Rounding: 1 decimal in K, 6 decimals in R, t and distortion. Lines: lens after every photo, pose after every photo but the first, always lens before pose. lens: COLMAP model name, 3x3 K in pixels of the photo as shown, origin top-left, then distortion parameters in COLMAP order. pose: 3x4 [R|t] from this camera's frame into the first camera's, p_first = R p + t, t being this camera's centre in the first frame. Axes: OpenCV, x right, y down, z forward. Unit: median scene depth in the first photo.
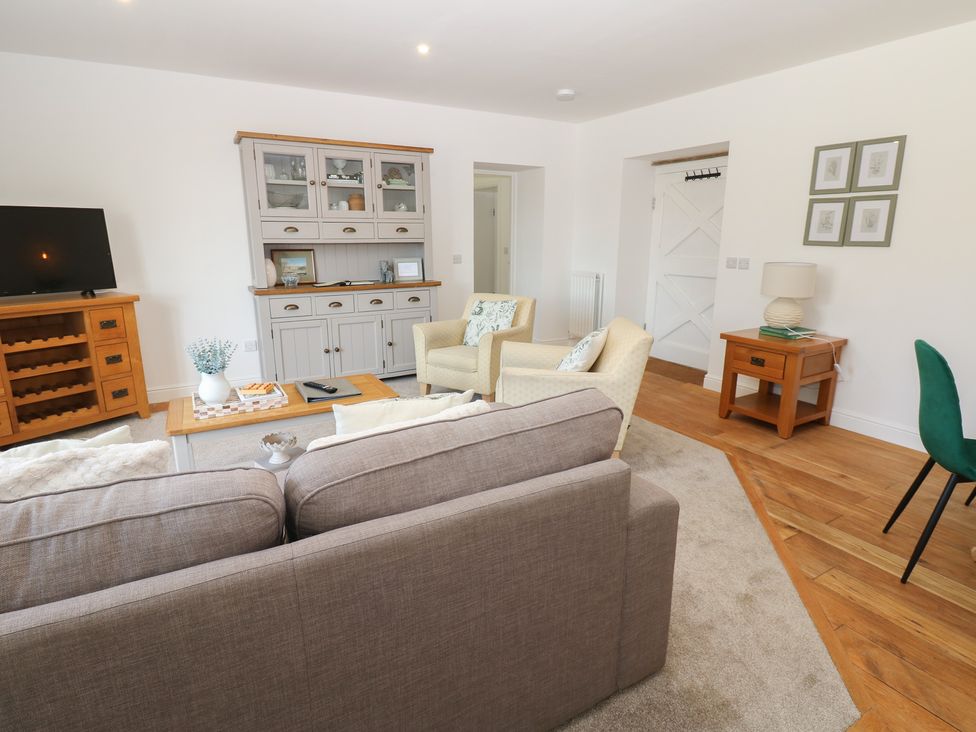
lens RADIAL K [[509.1, 0, 493.4], [0, 509.1, 353.9], [0, 0, 1]] dist [0.001602, -0.014665]
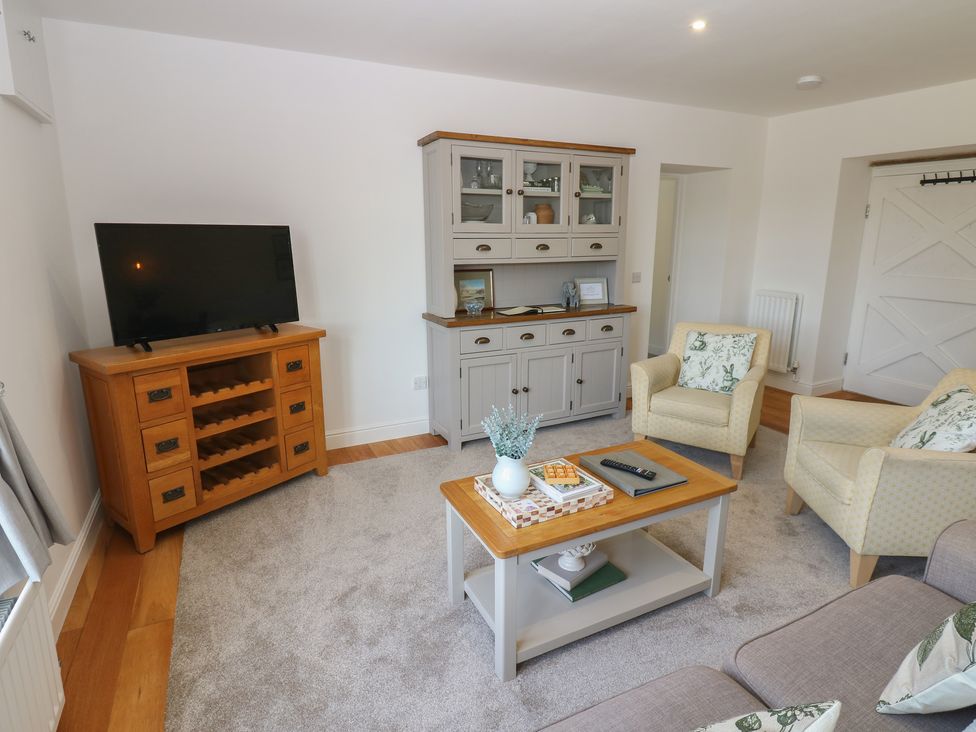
lens RADIAL K [[524.9, 0, 491.9], [0, 524.9, 354.1], [0, 0, 1]] dist [-0.000754, -0.012765]
pose [[0.998131, 0.011007, -0.060112, -0.324067], [-0.011364, 0.999920, -0.005608, -0.063978], [0.060045, 0.006281, 0.998176, 0.139280]]
